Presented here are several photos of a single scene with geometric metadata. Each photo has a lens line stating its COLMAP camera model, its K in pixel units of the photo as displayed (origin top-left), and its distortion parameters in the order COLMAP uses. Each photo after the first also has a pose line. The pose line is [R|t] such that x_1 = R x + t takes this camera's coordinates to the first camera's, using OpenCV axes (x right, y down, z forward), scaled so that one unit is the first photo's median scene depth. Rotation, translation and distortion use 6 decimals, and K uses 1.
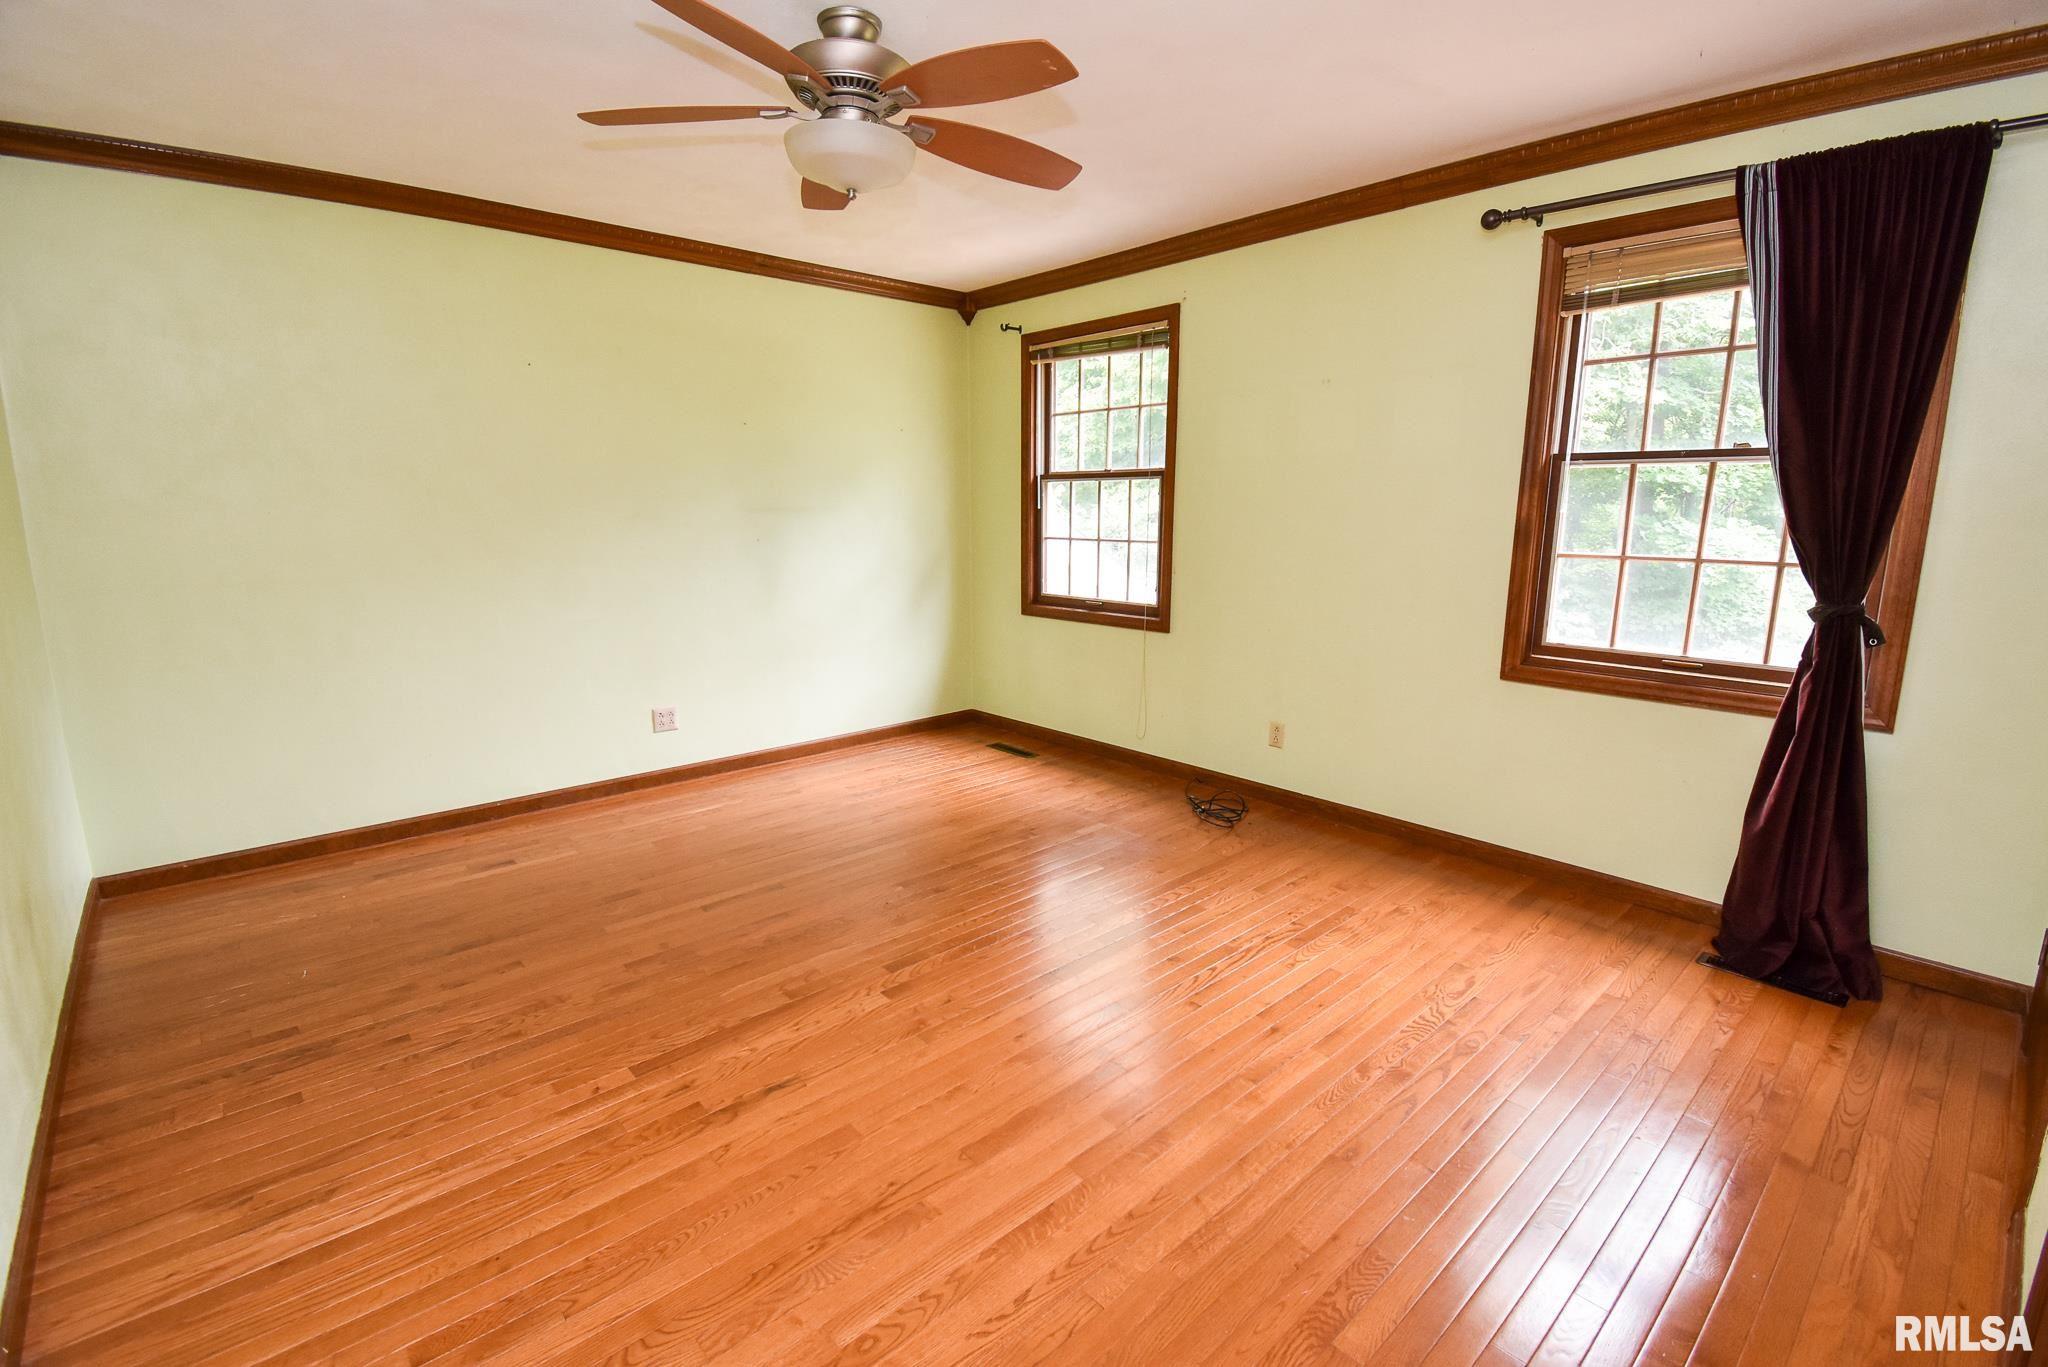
lens RADIAL K [[912.6, 0, 1069.9], [0, 912.6, 690.0], [0, 0, 1]] dist [0.017144, -0.029186]
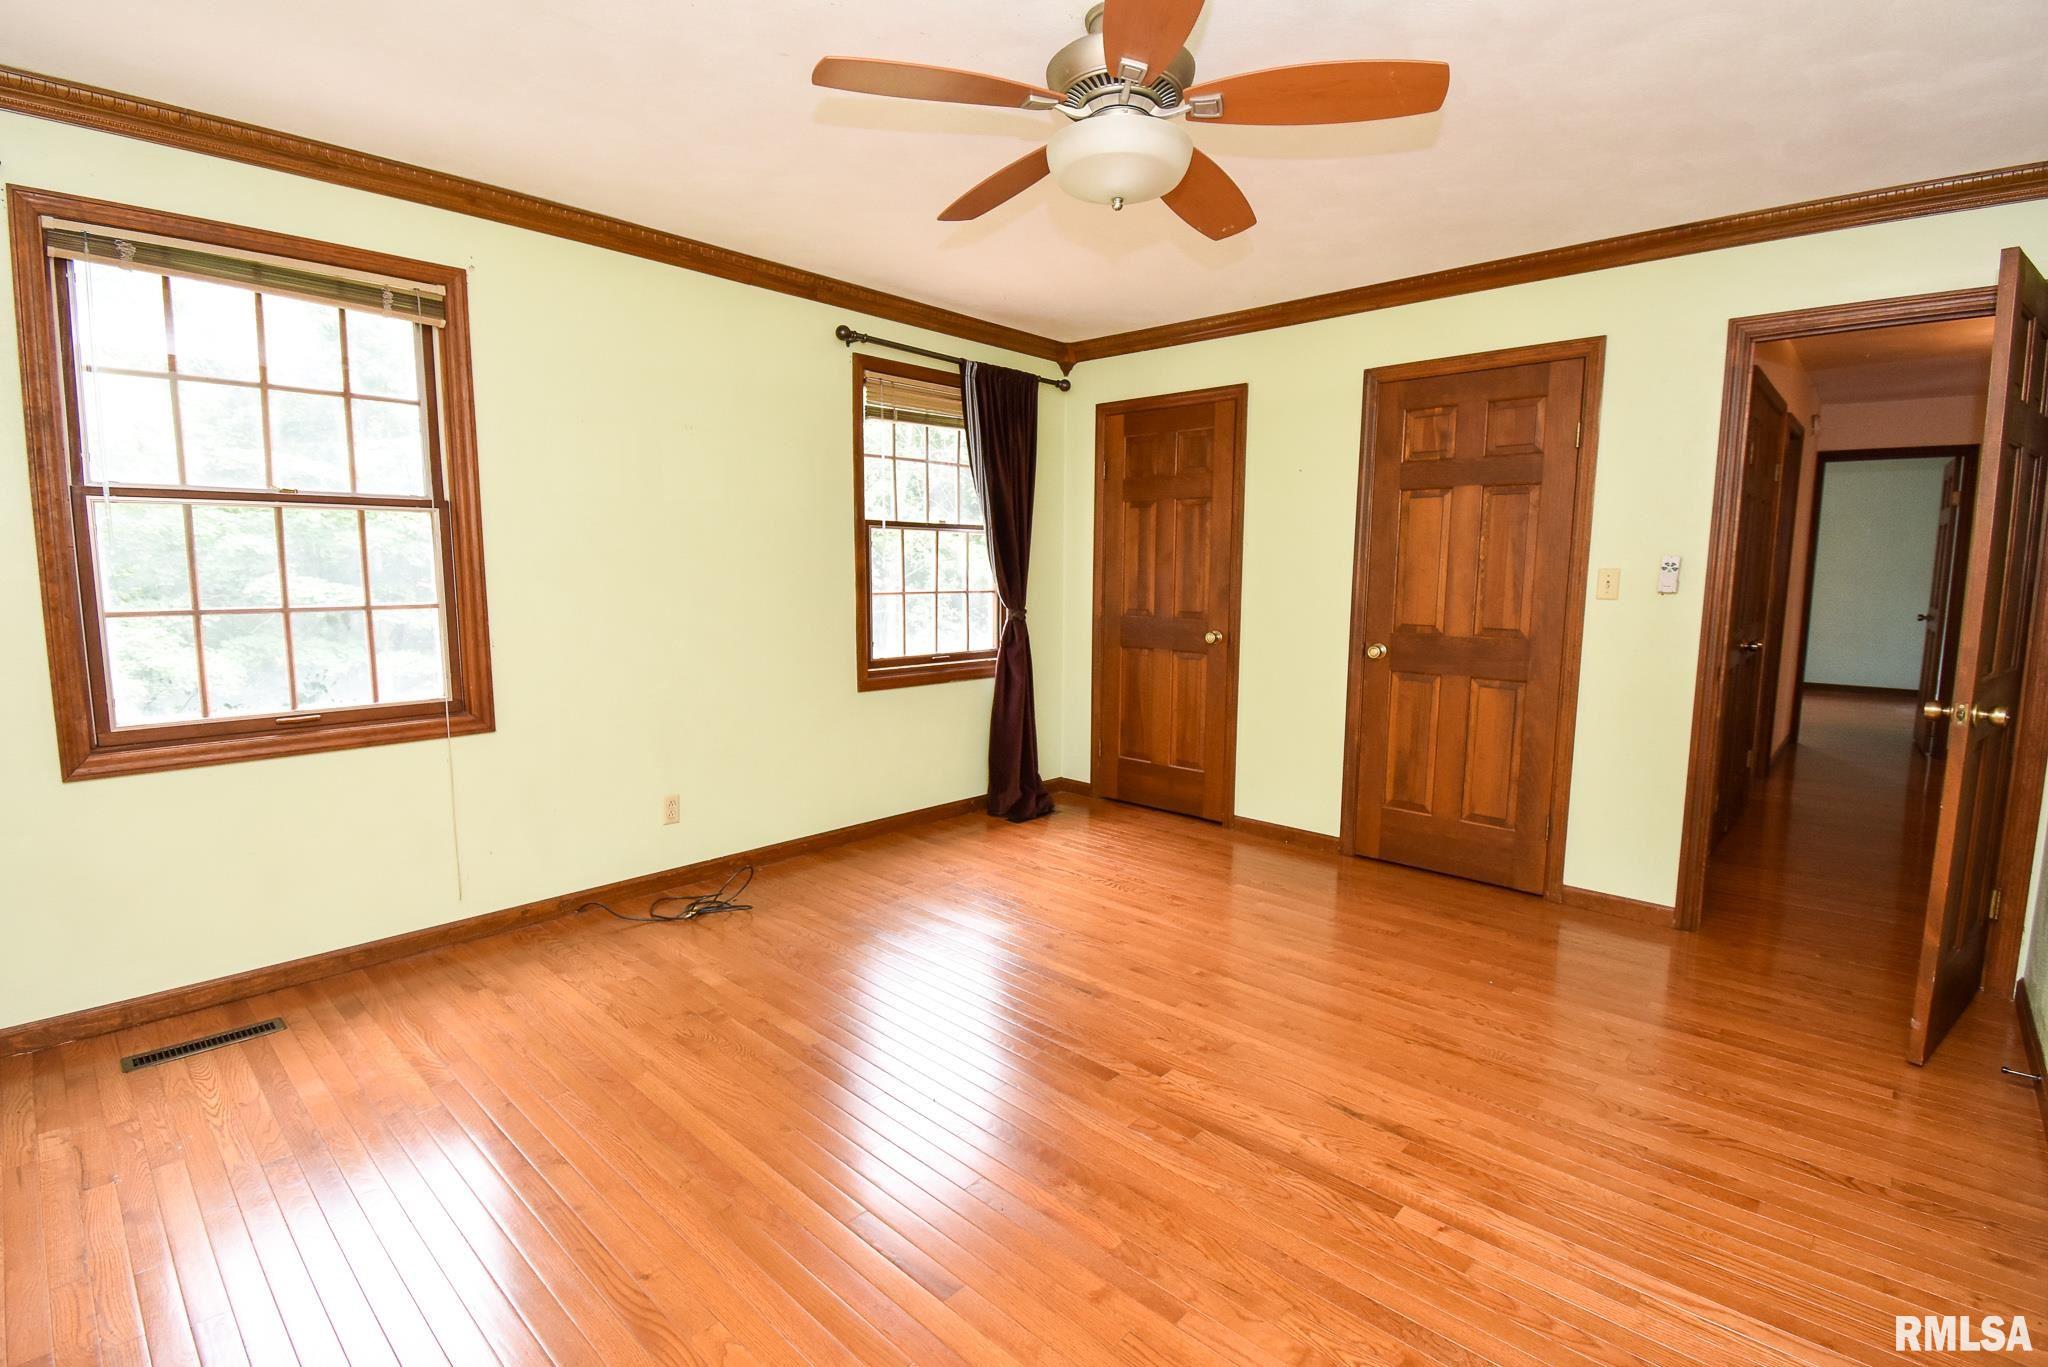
lens RADIAL K [[945.7, 0, 974.9], [0, 945.7, 687.5], [0, 0, 1]] dist [0.033560, -0.033810]
pose [[-0.037088, -0.131496, 0.990623, -0.997376], [0.189333, 0.972425, 0.136169, -0.198253], [-0.981212, 0.192608, -0.011169, 1.013986]]
